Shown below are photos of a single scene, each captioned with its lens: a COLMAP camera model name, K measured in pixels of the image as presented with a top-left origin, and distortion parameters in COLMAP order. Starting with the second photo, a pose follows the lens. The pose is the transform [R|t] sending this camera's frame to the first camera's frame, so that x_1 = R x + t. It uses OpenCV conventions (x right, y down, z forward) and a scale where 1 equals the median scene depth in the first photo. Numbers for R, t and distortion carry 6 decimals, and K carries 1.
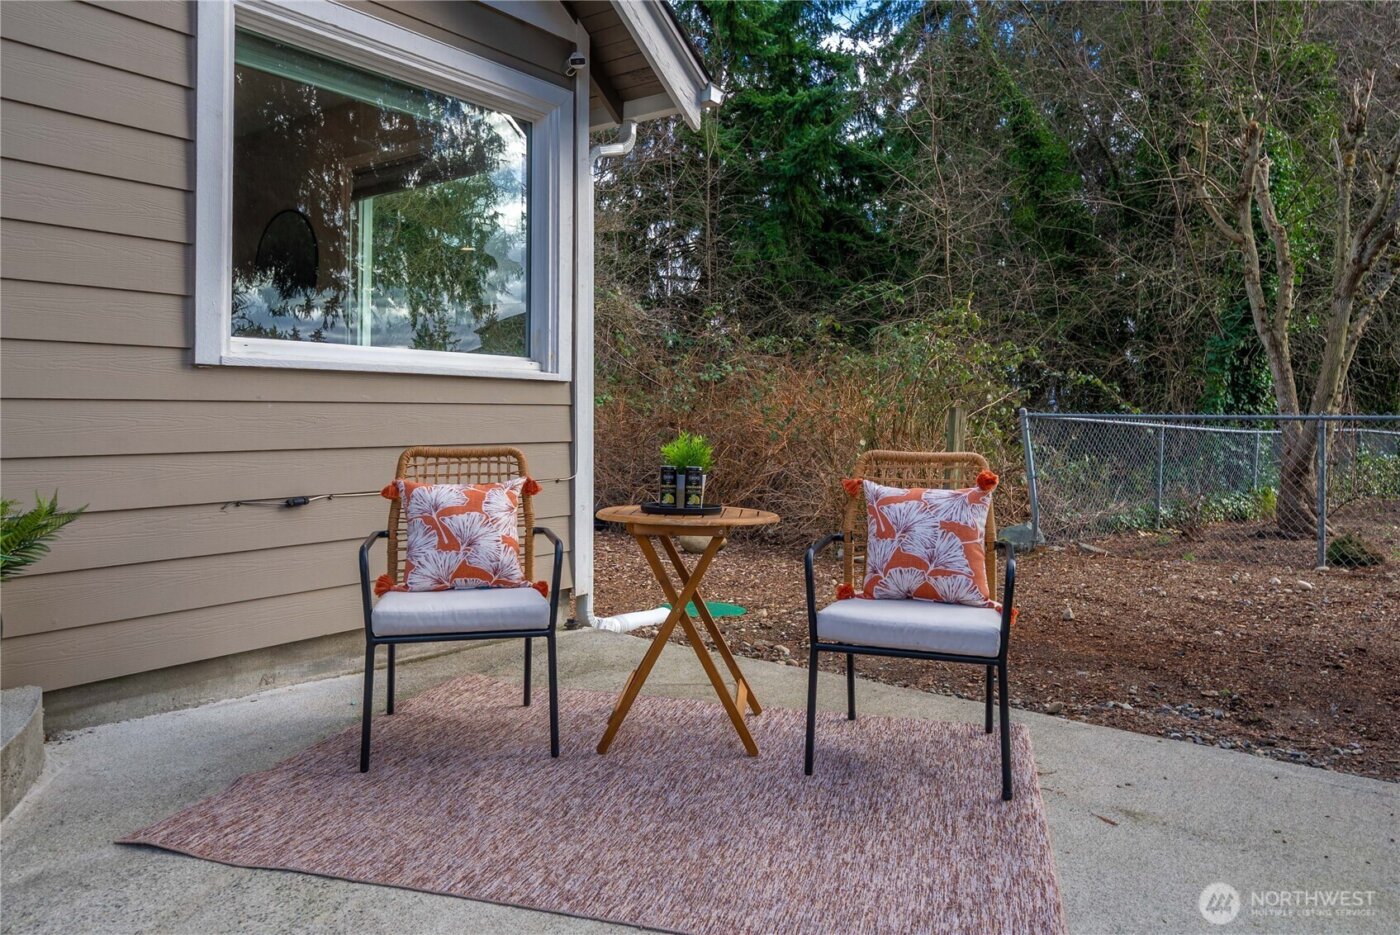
lens RADIAL K [[971.8, 0, 699.1], [0, 971.8, 421.1], [0, 0, 1]] dist [0.004777, 0.001839]
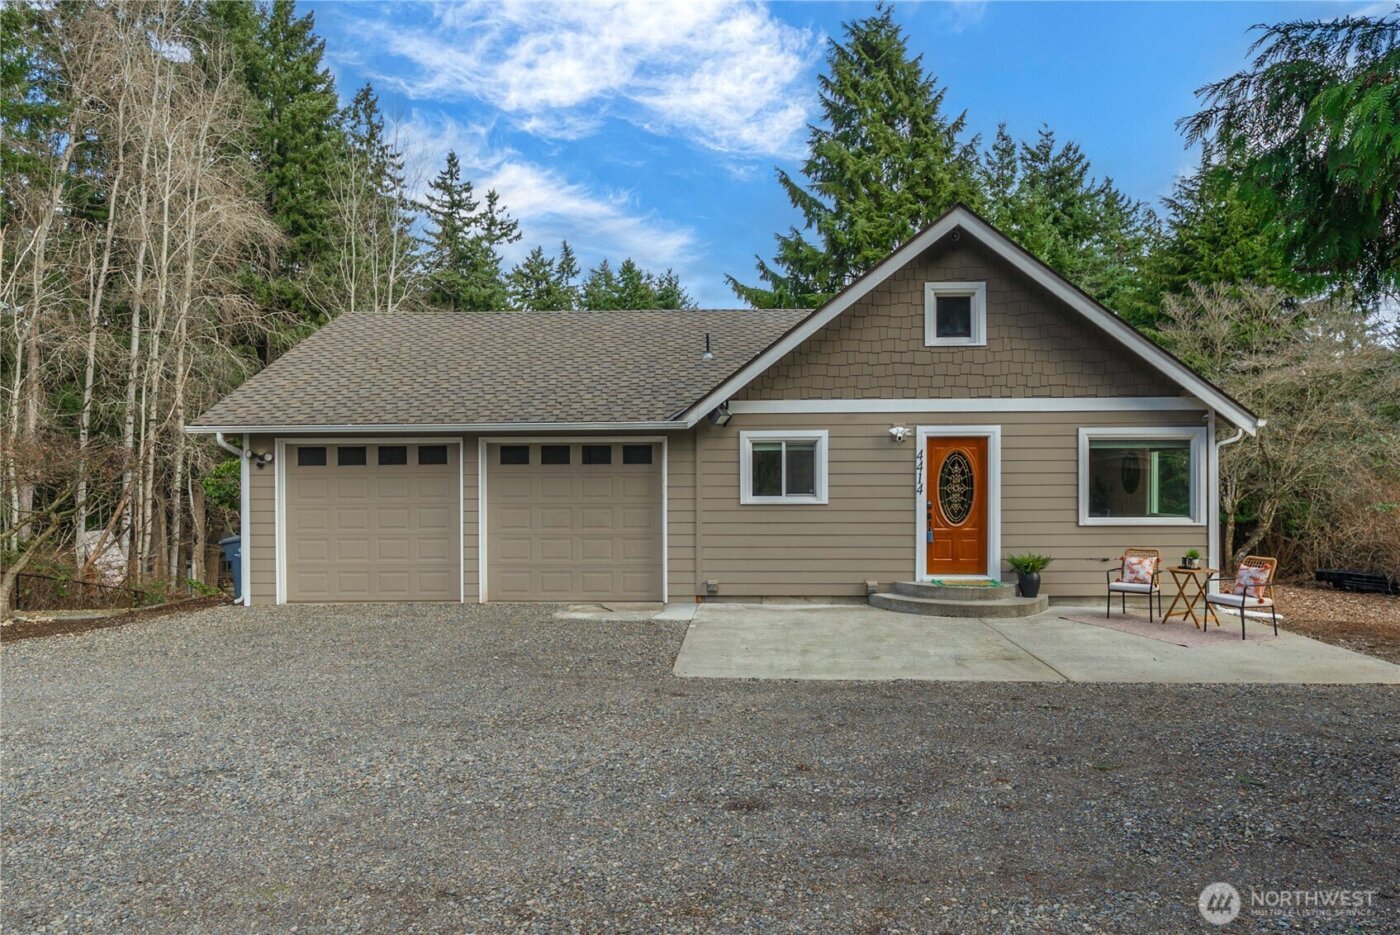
lens RADIAL K [[929.2, 0, 700.0], [0, 929.2, 467.5], [0, 0, 1]] dist [0.002279, 0.001864]
pose [[0.567367, -0.013628, -0.823352, 1.899732], [0.003330, 0.999893, -0.014256, -0.260826], [0.823458, 0.005347, 0.567352, -2.682941]]
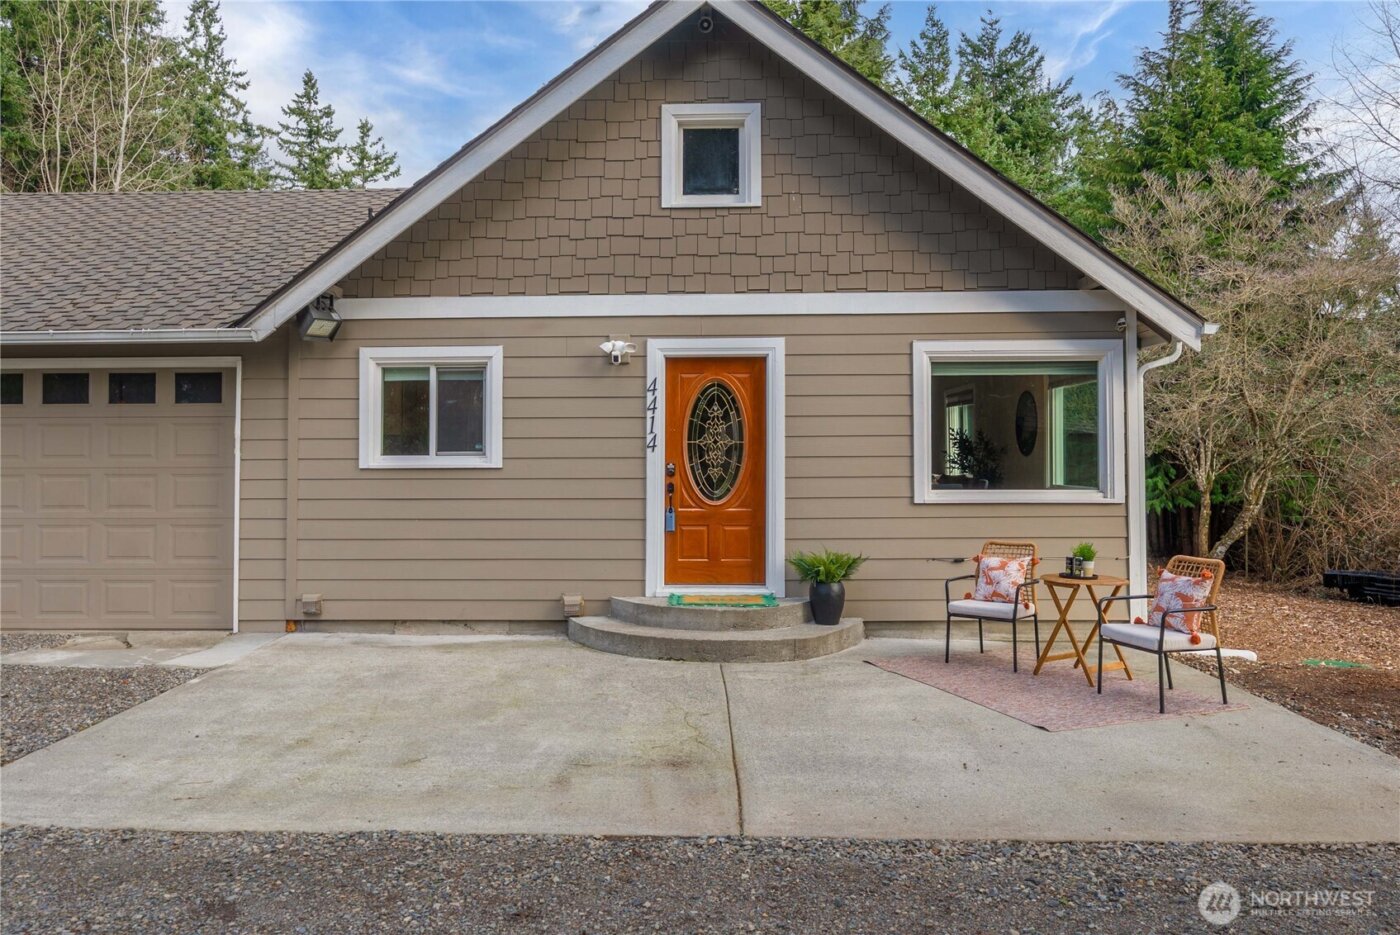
lens RADIAL K [[1039.8, 0, 657.3], [0, 1039.8, 423.5], [0, 0, 1]] dist [0.000237, -0.000461]
pose [[0.568978, -0.034836, -0.821615, 1.355756], [0.003613, 0.999199, -0.039863, -0.162332], [0.822345, 0.019713, 0.568648, -1.118302]]
